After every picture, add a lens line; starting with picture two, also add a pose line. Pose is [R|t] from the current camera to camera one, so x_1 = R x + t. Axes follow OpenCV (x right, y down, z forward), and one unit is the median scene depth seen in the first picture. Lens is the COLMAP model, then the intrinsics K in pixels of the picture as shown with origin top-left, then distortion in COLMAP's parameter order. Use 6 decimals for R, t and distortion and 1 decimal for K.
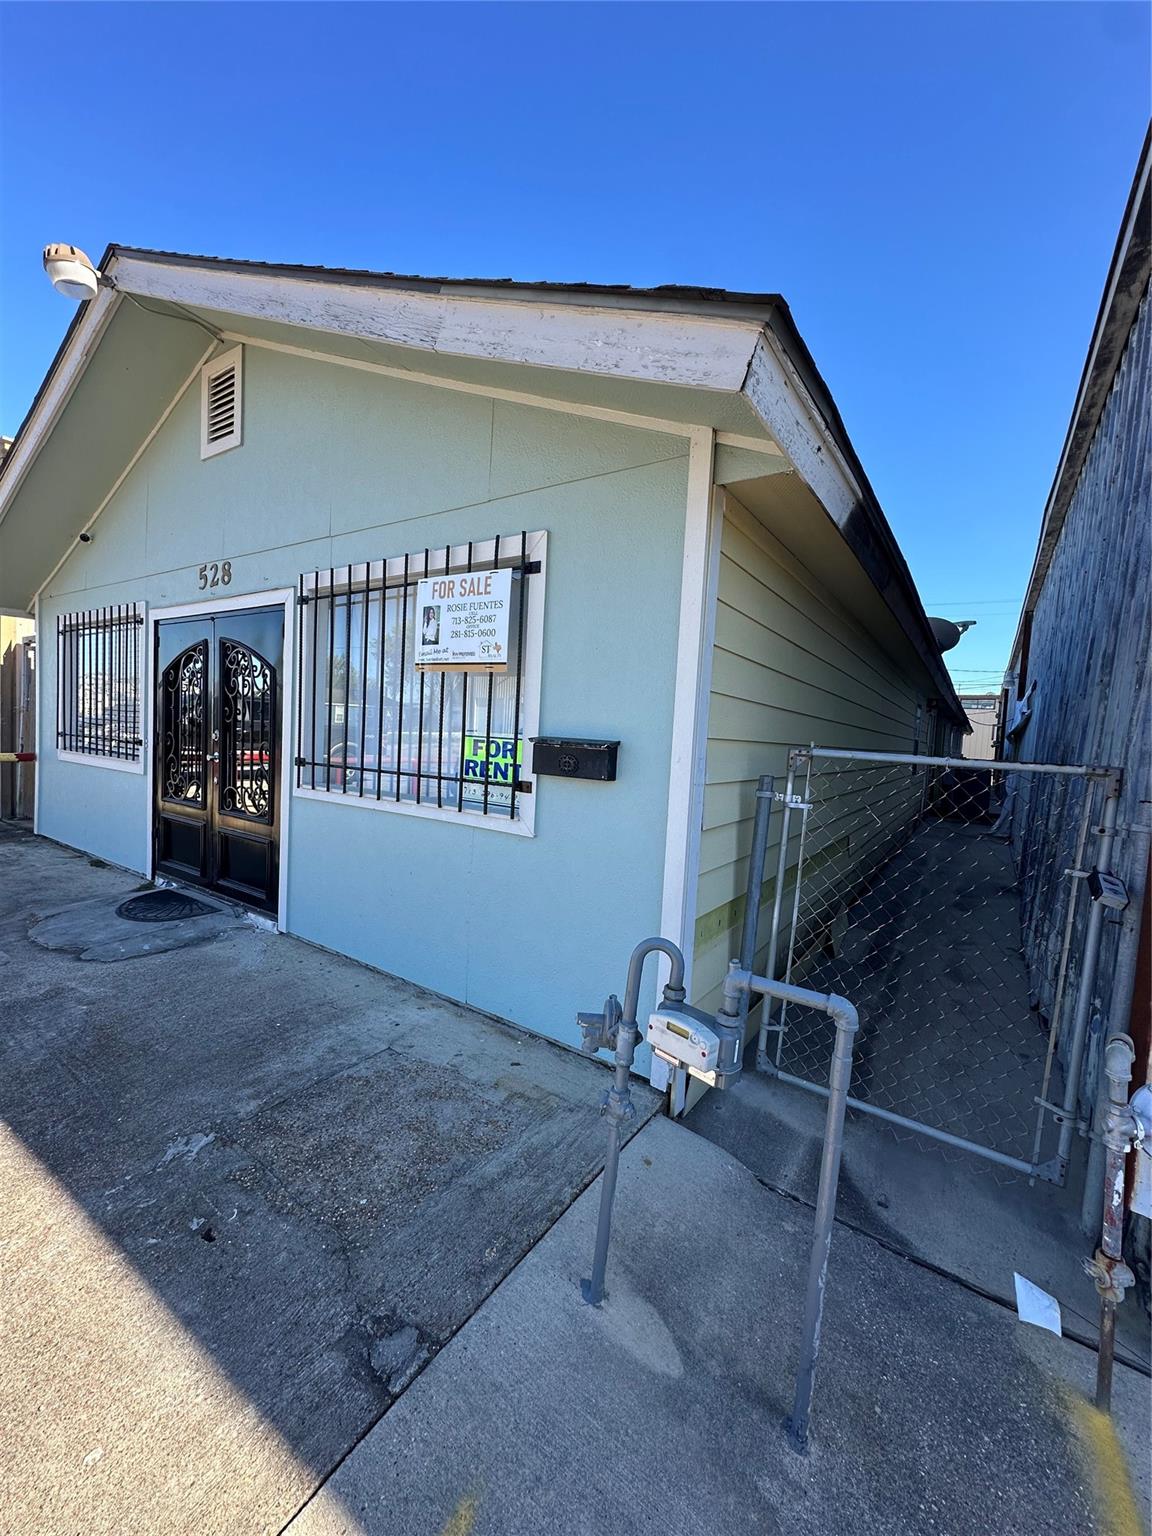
lens RADIAL K [[608.5, 0, 574.9], [0, 608.5, 770.7], [0, 0, 1]] dist [-0.002068, -0.000409]
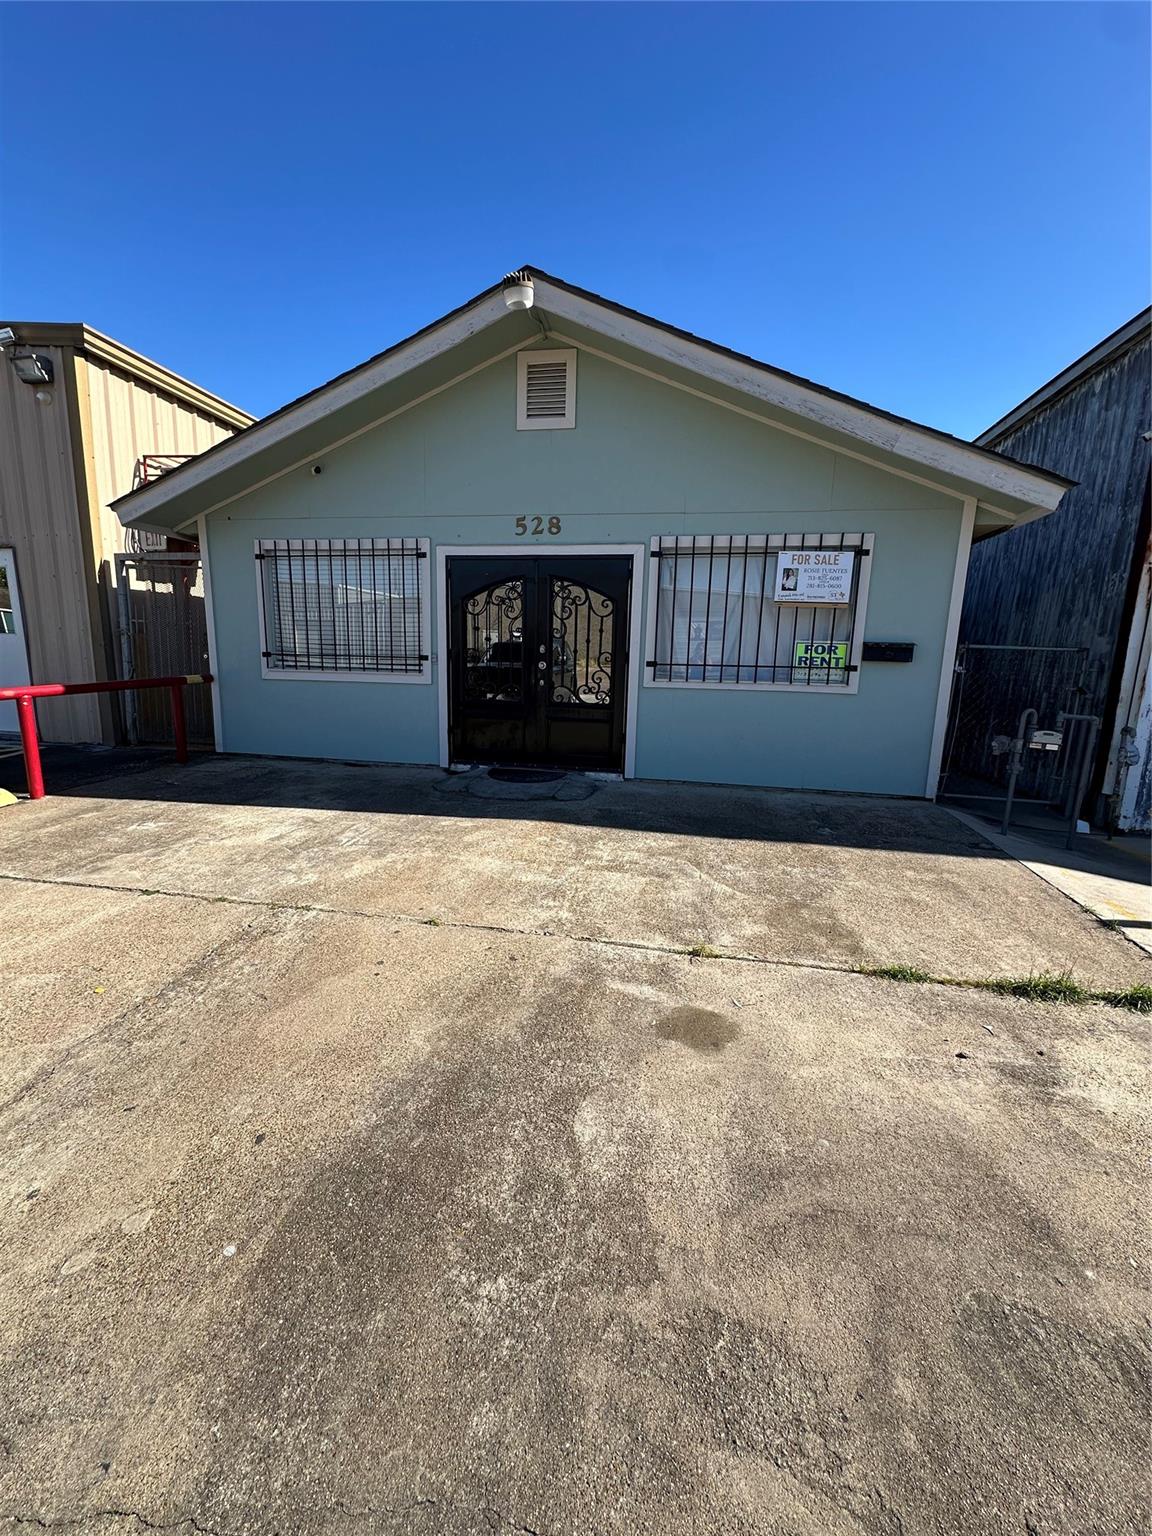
lens RADIAL K [[608.5, 0, 578.4], [0, 608.5, 770.1], [0, 0, 1]] dist [-0.002068, -0.000409]
pose [[0.920208, -0.102716, 0.377713, -1.562384], [0.048322, 0.987385, 0.150784, 0.011080], [-0.388437, -0.120501, 0.913563, -0.447379]]
